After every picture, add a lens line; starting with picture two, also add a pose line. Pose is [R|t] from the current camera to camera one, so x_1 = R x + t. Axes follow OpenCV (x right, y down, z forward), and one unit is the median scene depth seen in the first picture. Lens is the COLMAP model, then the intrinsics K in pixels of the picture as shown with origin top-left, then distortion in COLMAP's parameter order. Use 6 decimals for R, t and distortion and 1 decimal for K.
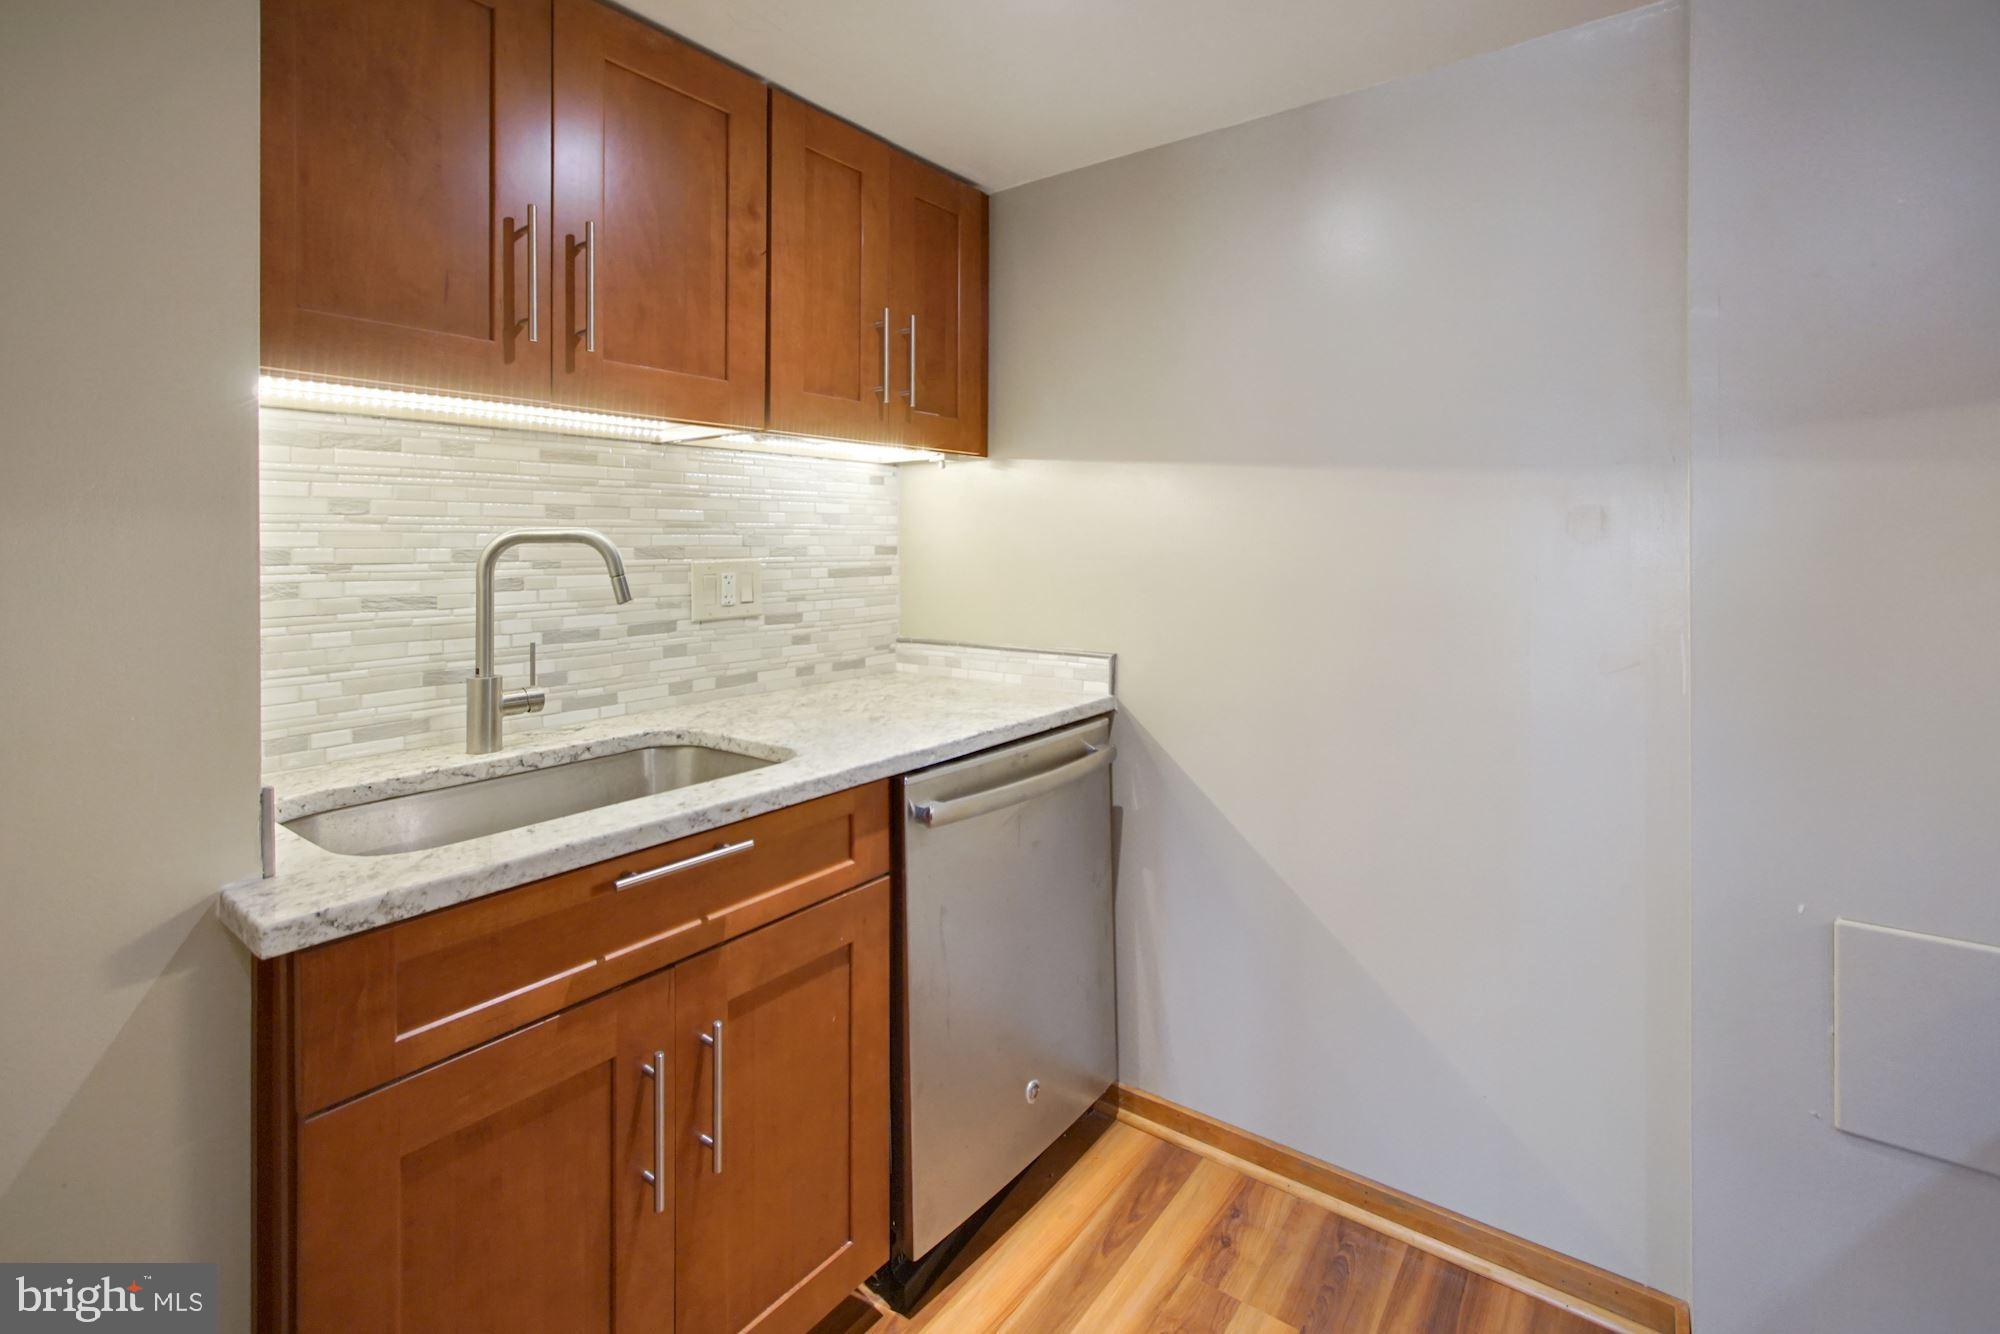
lens RADIAL K [[900.2, 0, 1005.2], [0, 900.2, 563.0], [0, 0, 1]] dist [-0.003516, -0.000249]
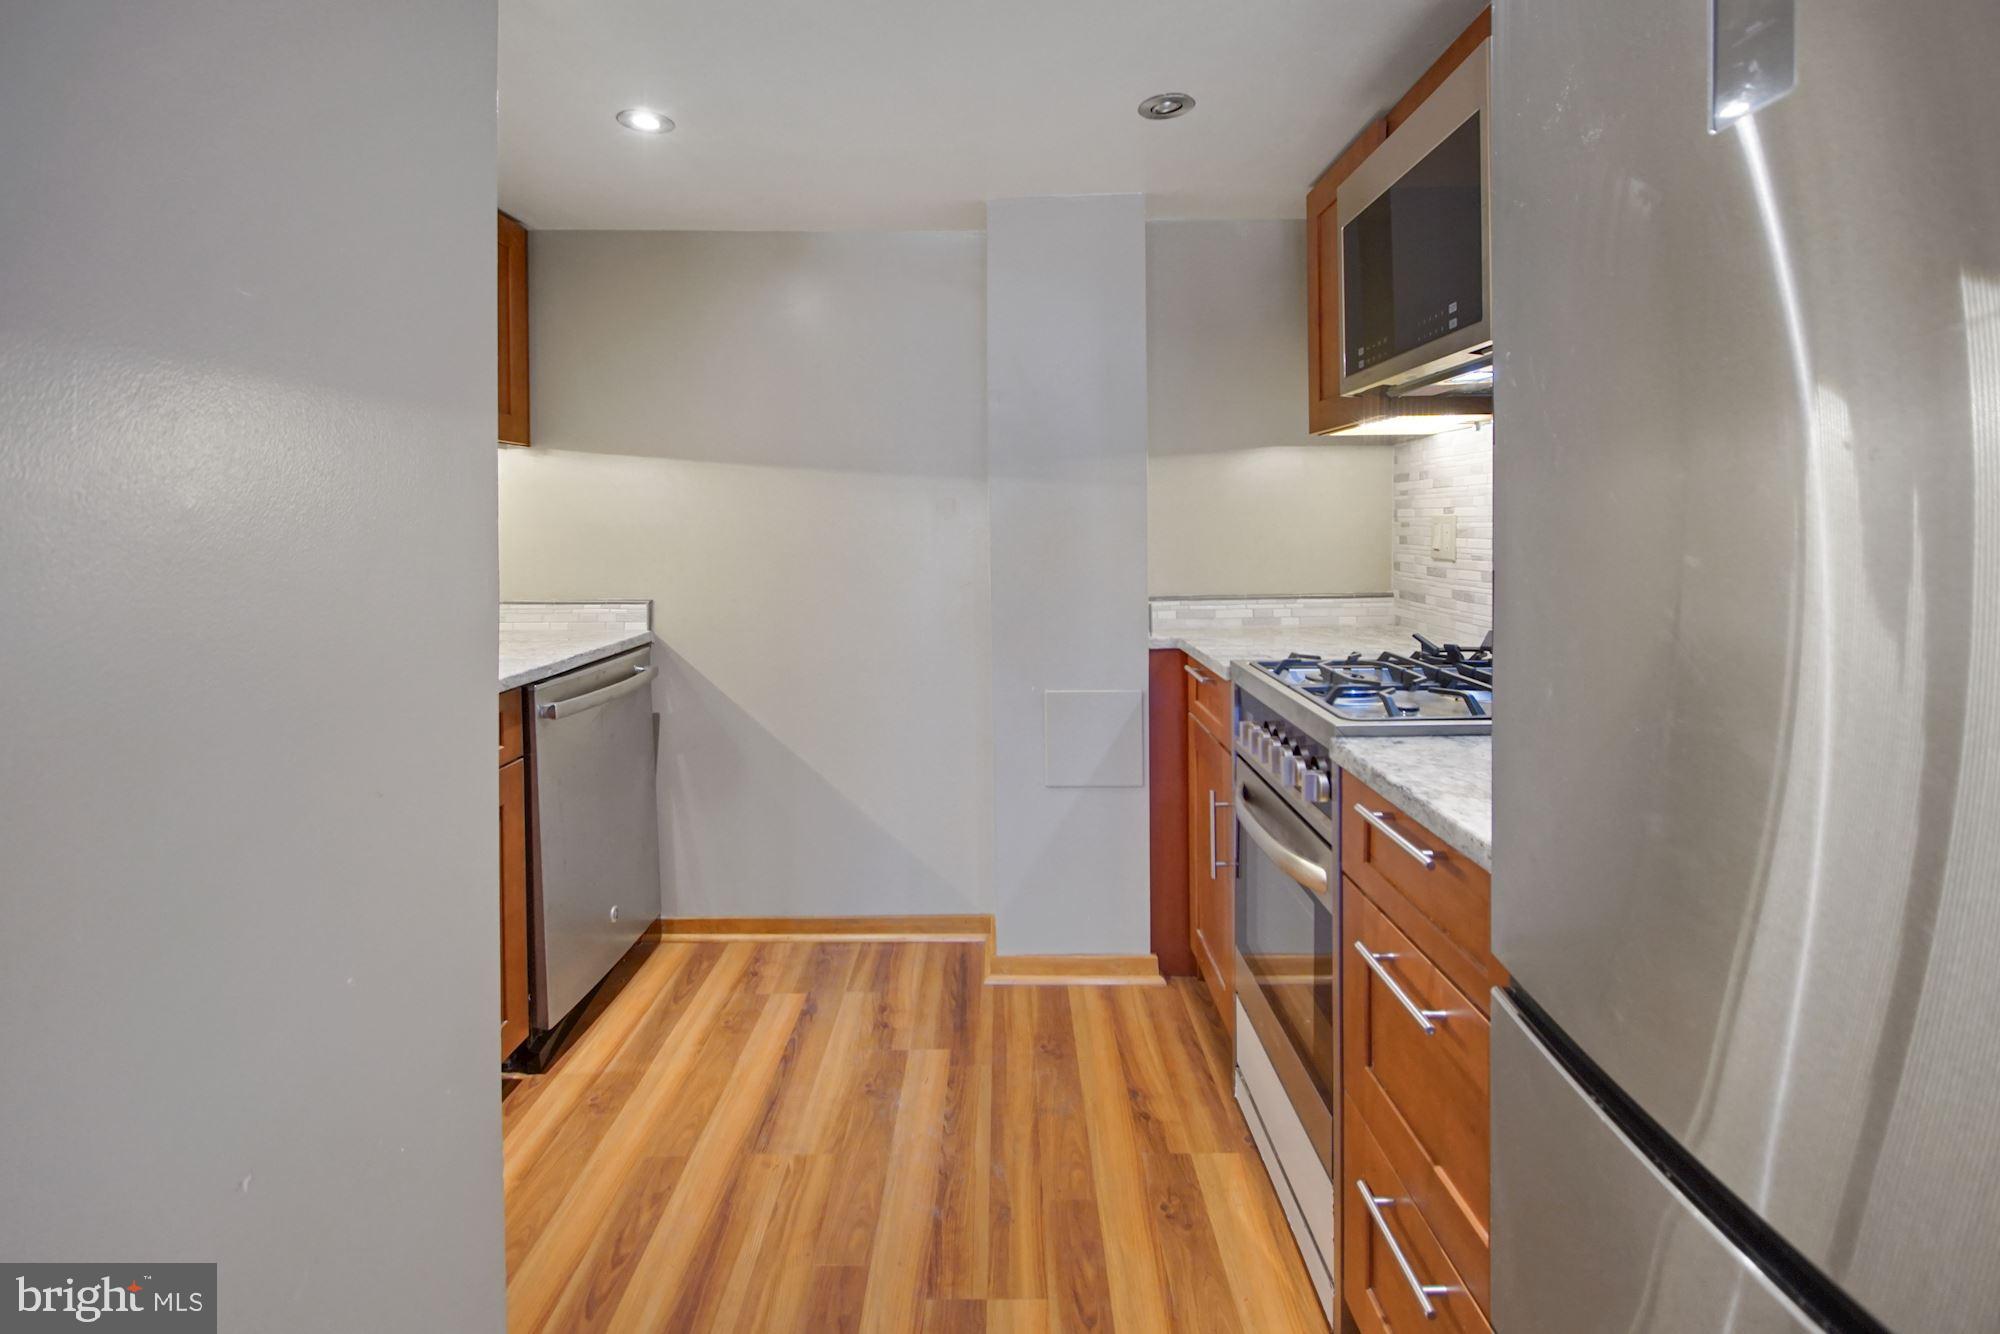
lens RADIAL K [[900.2, 0, 1005.2], [0, 900.2, 563.0], [0, 0, 1]] dist [-0.003516, -0.000249]
pose [[0.802461, -0.027454, 0.596073, -0.286474], [0.012116, 0.999485, 0.029723, 0.013684], [-0.596582, -0.016629, 0.802380, -0.444296]]
